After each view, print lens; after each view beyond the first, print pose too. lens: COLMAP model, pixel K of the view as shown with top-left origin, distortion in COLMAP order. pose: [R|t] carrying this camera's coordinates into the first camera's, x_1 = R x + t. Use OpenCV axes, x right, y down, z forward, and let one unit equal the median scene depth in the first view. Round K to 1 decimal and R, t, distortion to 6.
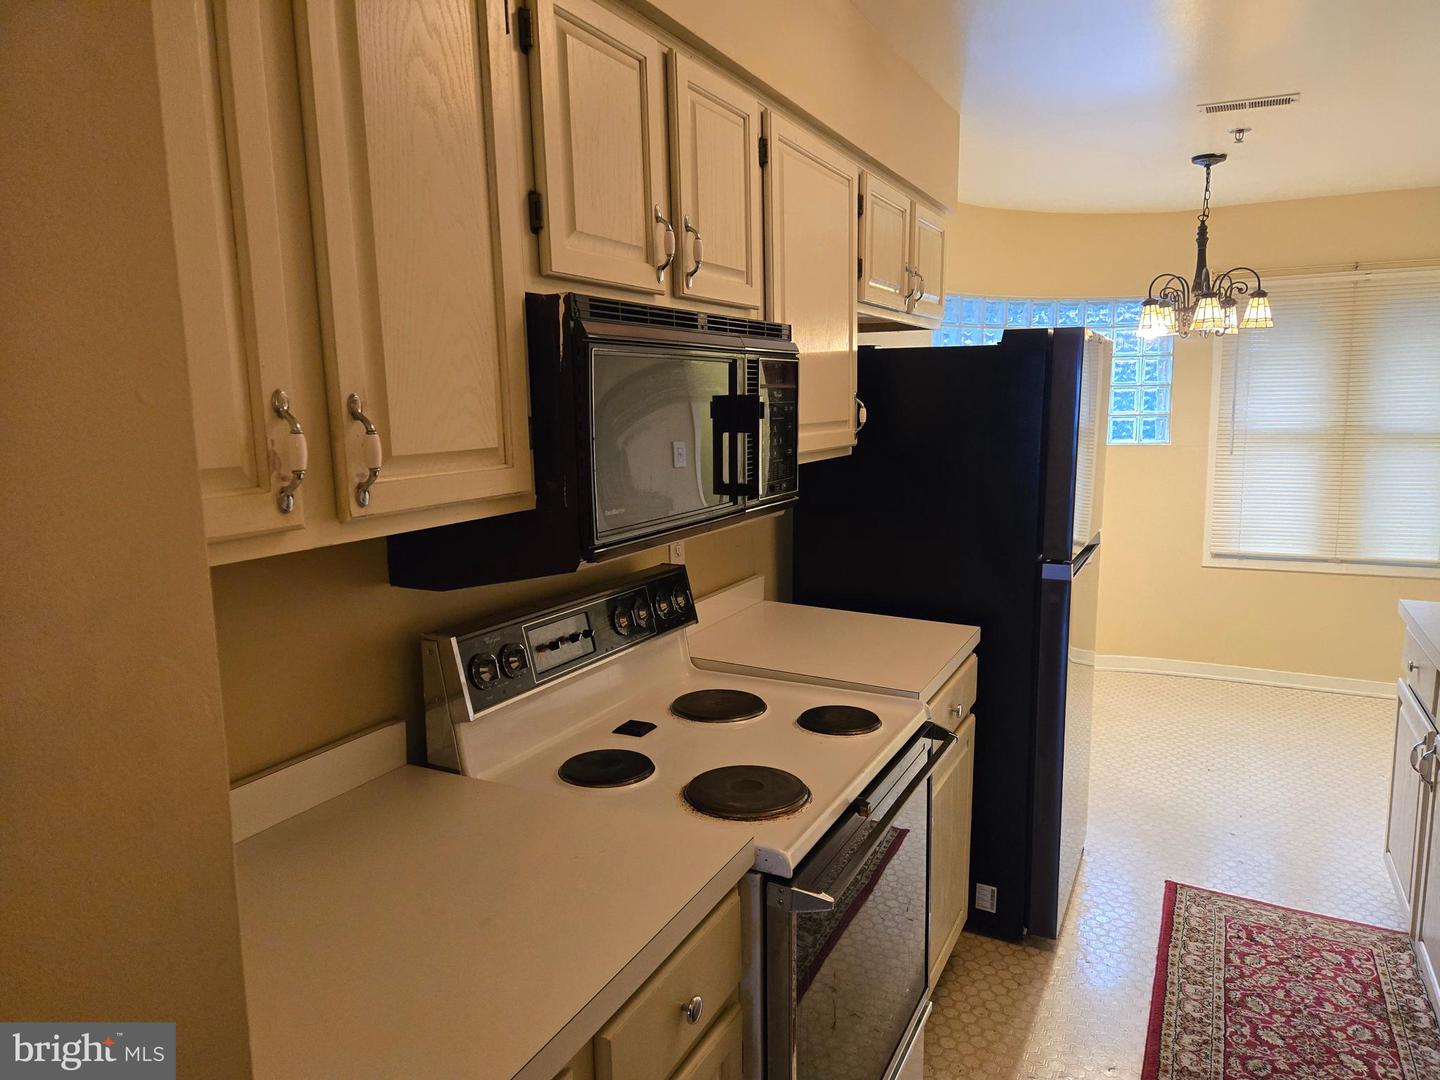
lens RADIAL K [[966.0, 0, 721.3], [0, 966.0, 535.0], [0, 0, 1]] dist [0.071962, -0.059323]
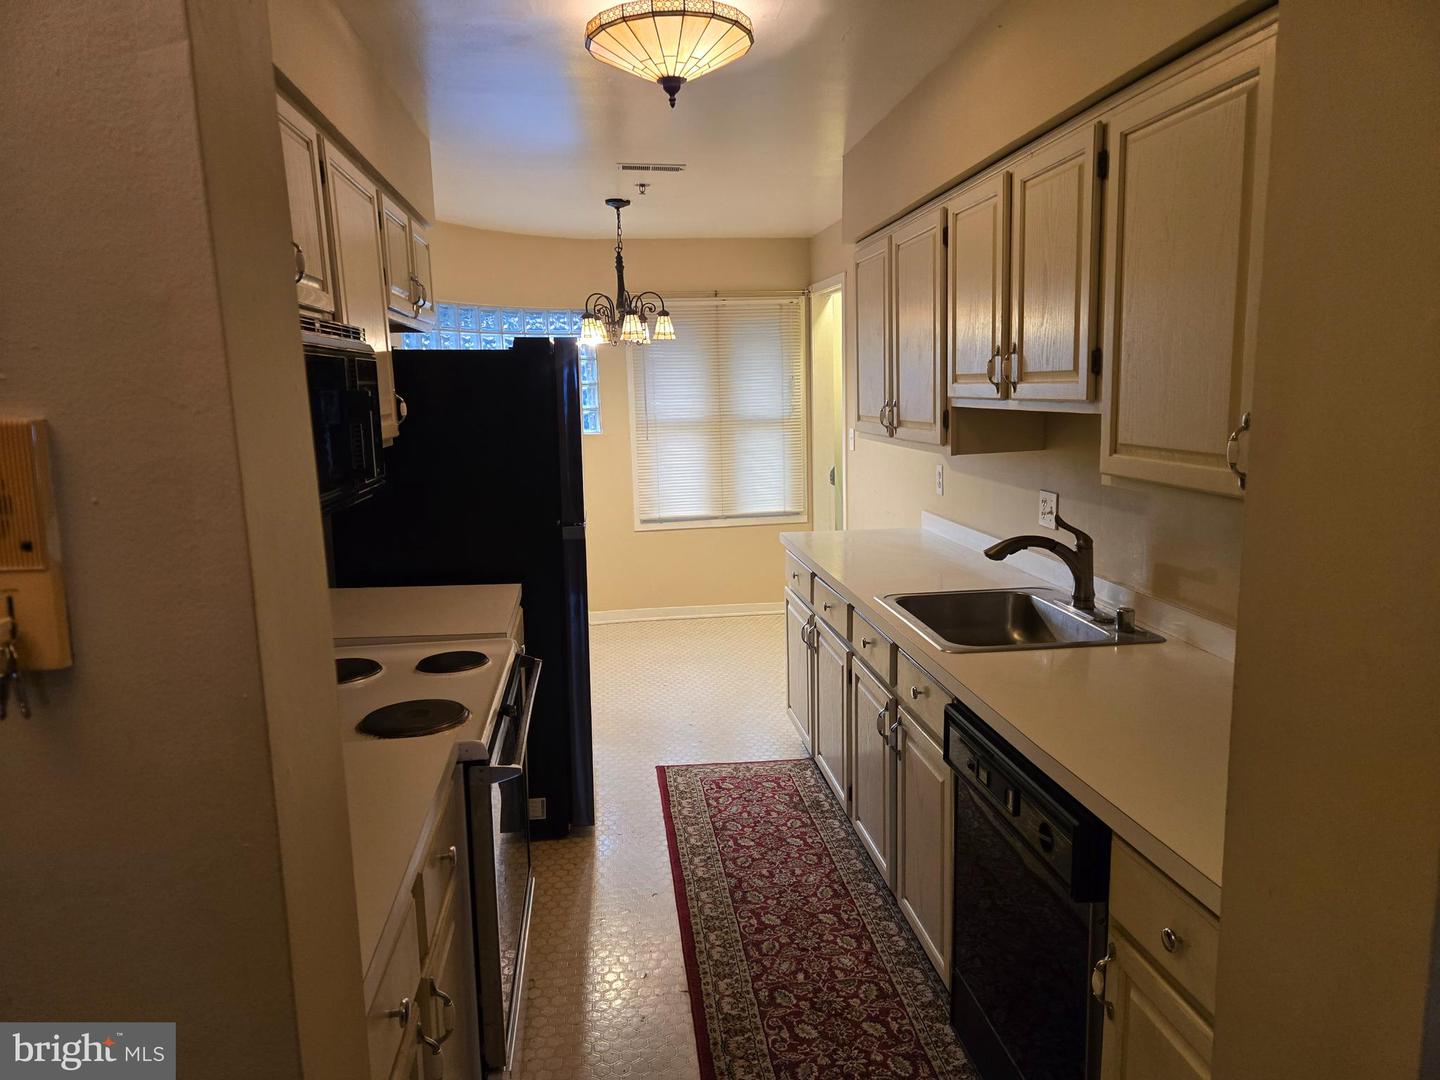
lens RADIAL K [[966.0, 0, 721.2], [0, 966.0, 540.9], [0, 0, 1]] dist [0.071962, -0.059323]
pose [[0.824803, -0.095846, 0.557238, -0.184702], [0.091990, 0.995144, 0.035006, 0.021556], [-0.557888, 0.022387, 0.829615, -0.132640]]
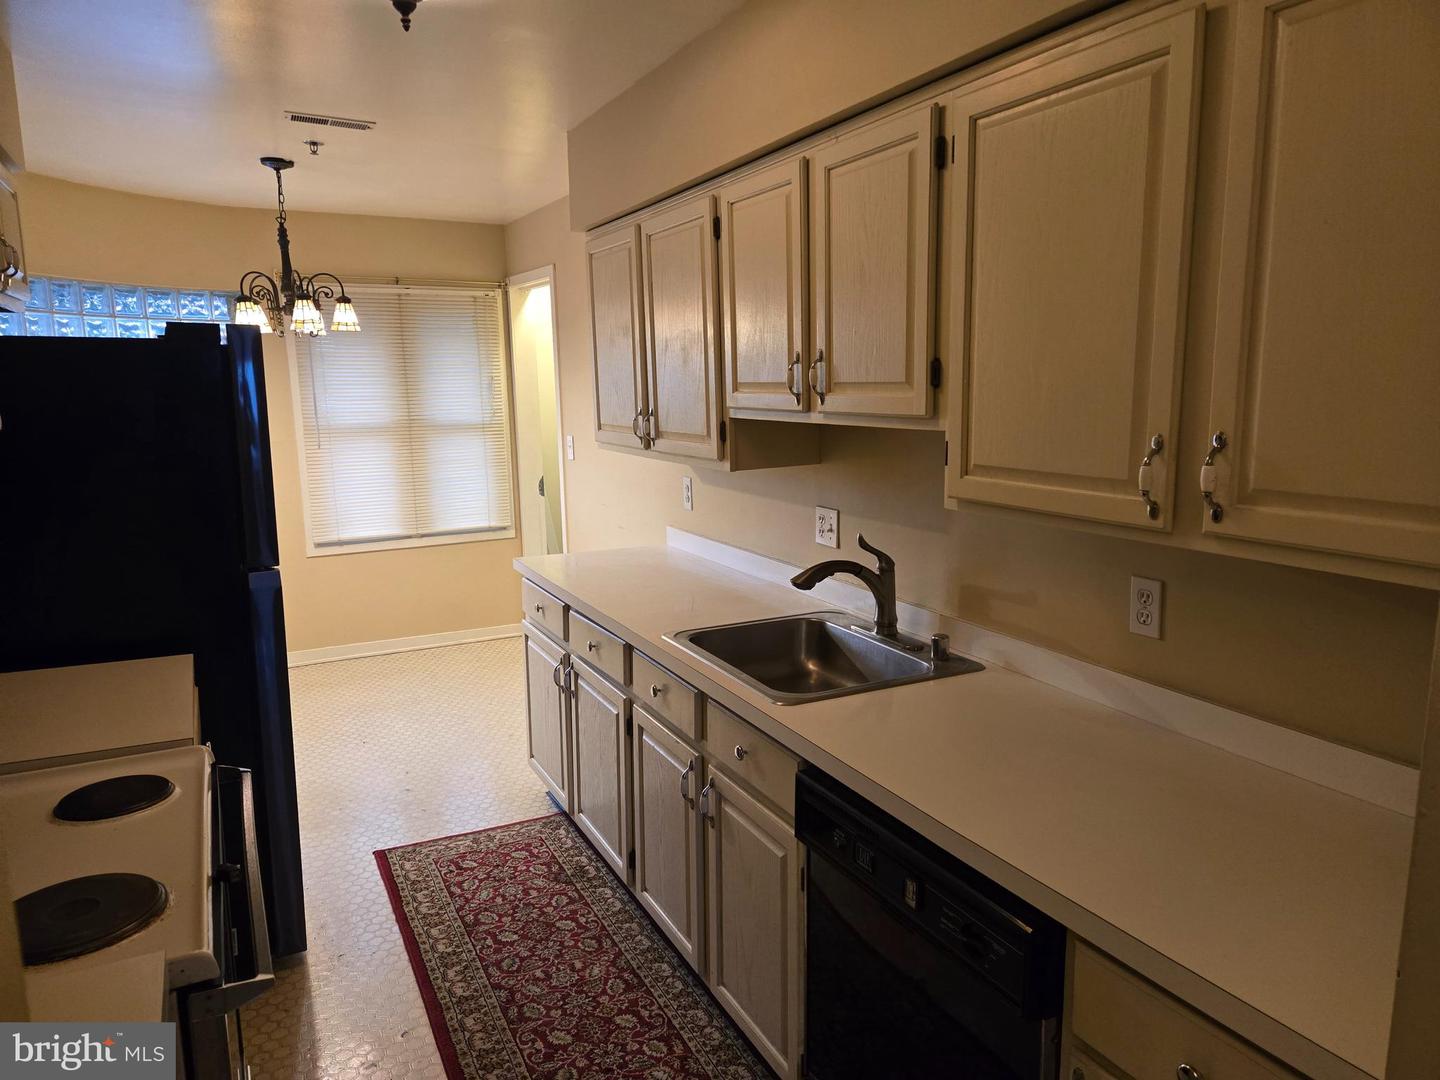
lens RADIAL K [[966.0, 0, 718.6], [0, 966.0, 537.7], [0, 0, 1]] dist [0.071962, -0.059323]
pose [[0.583271, -0.126016, 0.802443, -0.156309], [0.118846, 0.990501, 0.069164, -0.015562], [-0.803536, 0.055026, 0.592707, 0.062853]]
